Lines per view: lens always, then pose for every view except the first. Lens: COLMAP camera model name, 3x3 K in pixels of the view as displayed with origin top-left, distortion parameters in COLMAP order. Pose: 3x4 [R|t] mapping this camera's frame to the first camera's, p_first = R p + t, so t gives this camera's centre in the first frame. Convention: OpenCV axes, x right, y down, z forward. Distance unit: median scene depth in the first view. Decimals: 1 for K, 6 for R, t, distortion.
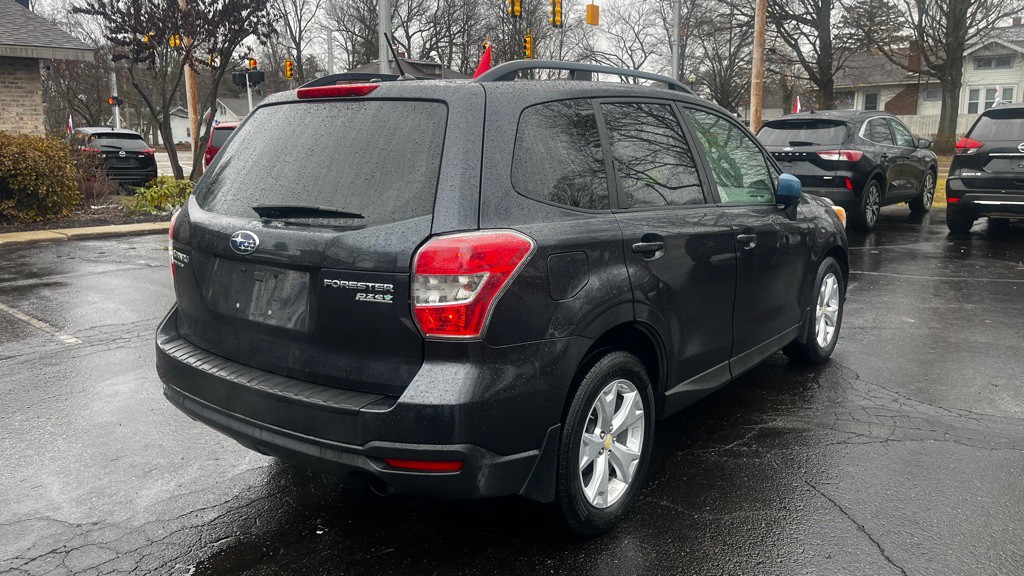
lens RADIAL K [[776.5, 0, 505.7], [0, 776.5, 285.9], [0, 0, 1]] dist [0.070234, -0.077898]
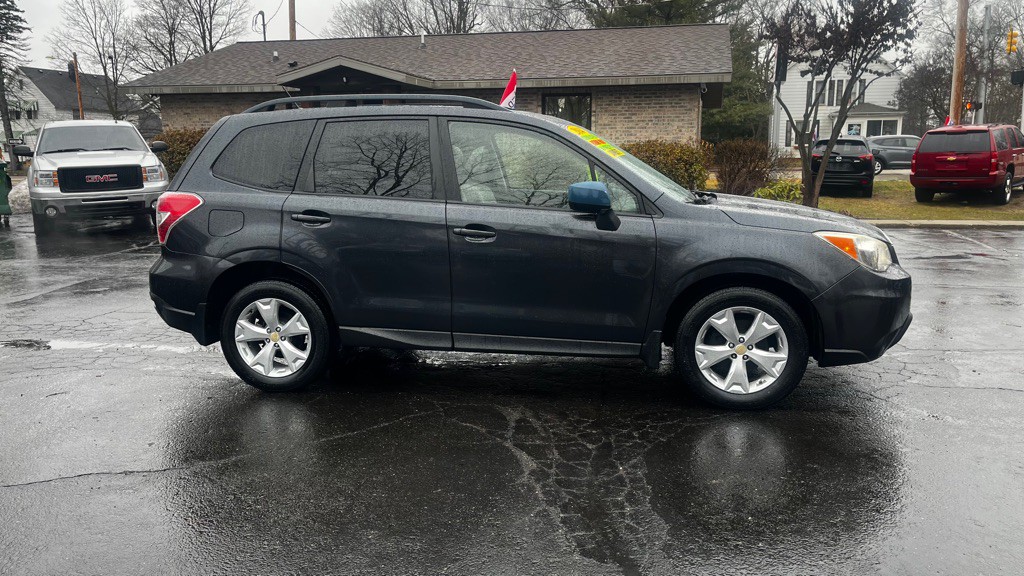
lens RADIAL K [[776.5, 0, 512.6], [0, 776.5, 287.1], [0, 0, 1]] dist [0.070234, -0.077898]
pose [[0.471145, 0.156991, -0.867973, 0.476928], [-0.161518, 0.982750, 0.090077, -0.033468], [0.867142, 0.097753, 0.488375, 0.175892]]
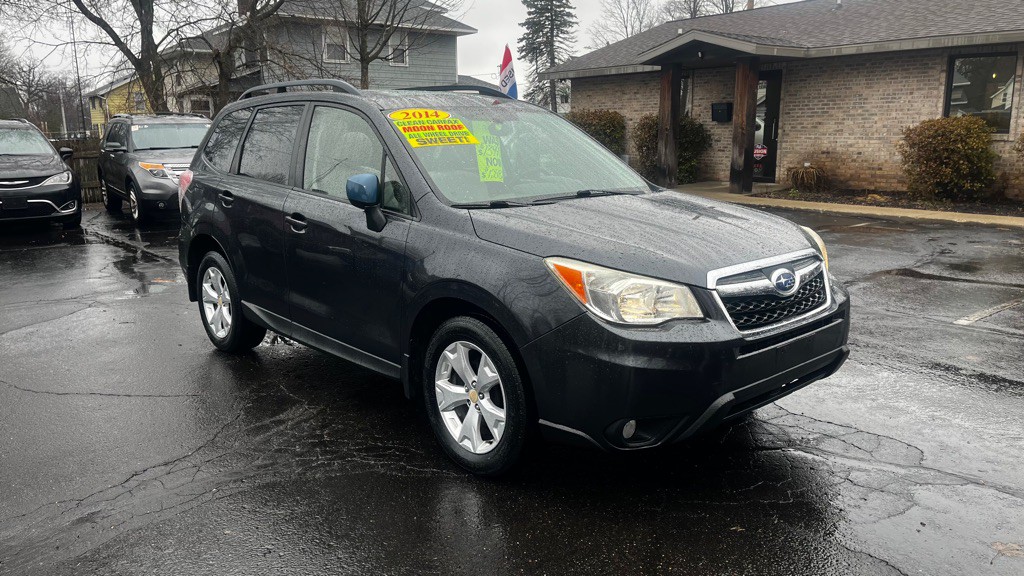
lens RADIAL K [[776.5, 0, 506.9], [0, 776.5, 289.7], [0, 0, 1]] dist [0.070234, -0.077898]
pose [[-0.181037, 0.205781, -0.961707, 0.479683], [-0.175930, 0.955315, 0.237532, -0.101996], [0.967613, 0.212195, -0.136744, 0.519198]]
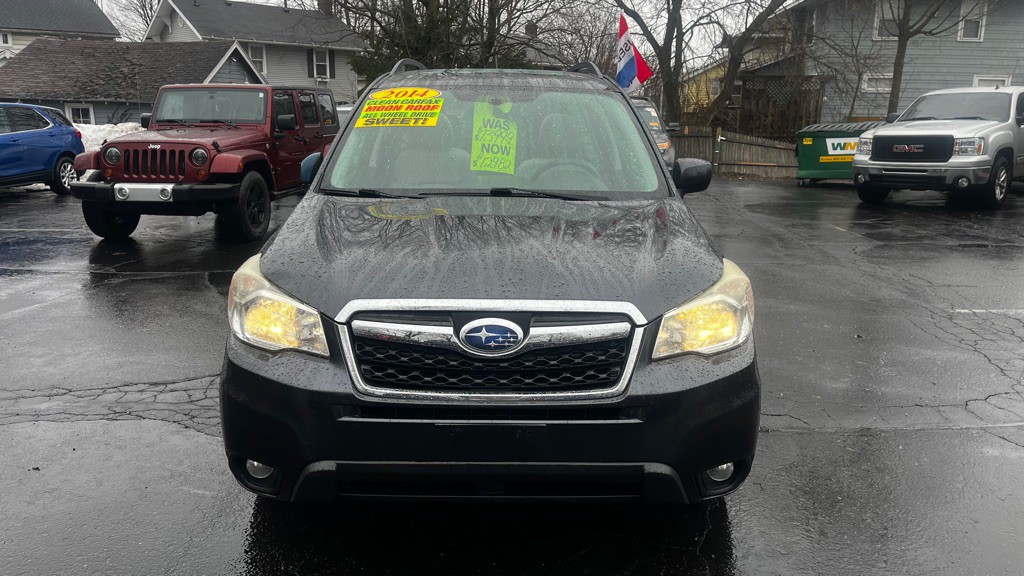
lens RADIAL K [[776.5, 0, 508.4], [0, 776.5, 291.1], [0, 0, 1]] dist [0.070234, -0.077898]
pose [[-0.786142, 0.132362, -0.603705, 0.292438], [-0.127119, 0.921285, 0.367525, -0.140045], [0.604831, 0.365670, -0.707435, 0.723386]]
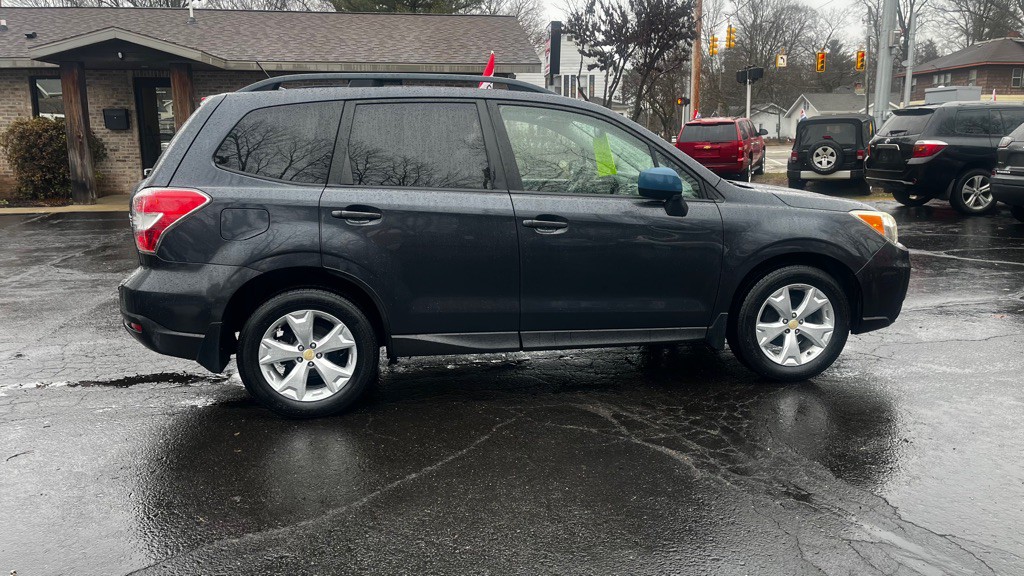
lens RADIAL K [[776.5, 0, 517.7], [0, 776.5, 286.9], [0, 0, 1]] dist [0.070234, -0.077898]
pose [[0.747809, 0.127548, -0.651547, 0.353340], [-0.122794, 0.991012, 0.053066, -0.009414], [0.652460, 0.040323, 0.756750, 0.056583]]
